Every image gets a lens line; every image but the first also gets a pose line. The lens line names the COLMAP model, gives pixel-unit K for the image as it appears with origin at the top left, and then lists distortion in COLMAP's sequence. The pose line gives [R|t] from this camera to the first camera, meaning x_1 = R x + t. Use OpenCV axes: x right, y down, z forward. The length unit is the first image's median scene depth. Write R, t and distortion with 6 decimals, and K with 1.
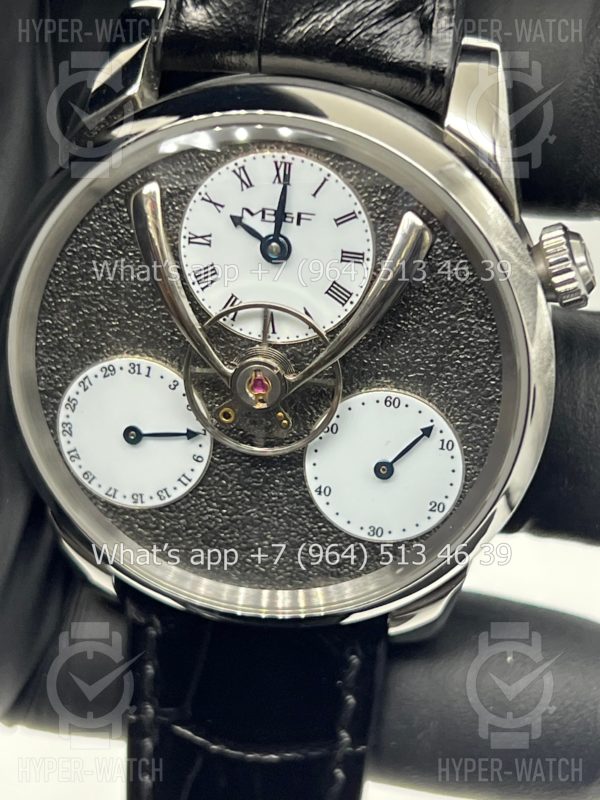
lens RADIAL K [[1793.5, 0, 300.0], [0, 1793.5, 400.0], [0, 0, 1]] dist [0.286580, -0.335150]
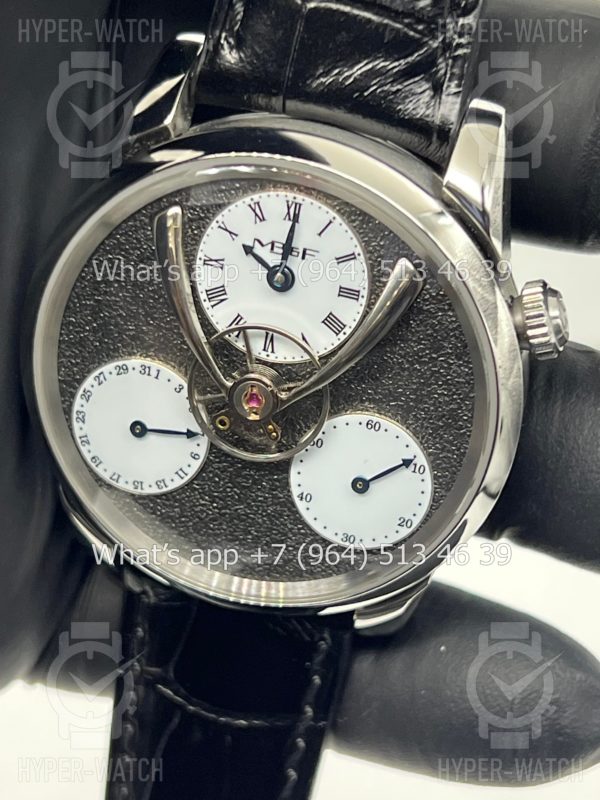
lens RADIAL K [[1793.5, 0, 300.0], [0, 1793.5, 400.0], [0, 0, 1]] dist [0.286580, -0.335150]
pose [[0.994705, 0.098841, -0.028138, 0.036003], [-0.097258, 0.993849, 0.052956, -0.068351], [0.033199, -0.049939, 0.998200, -0.101124]]
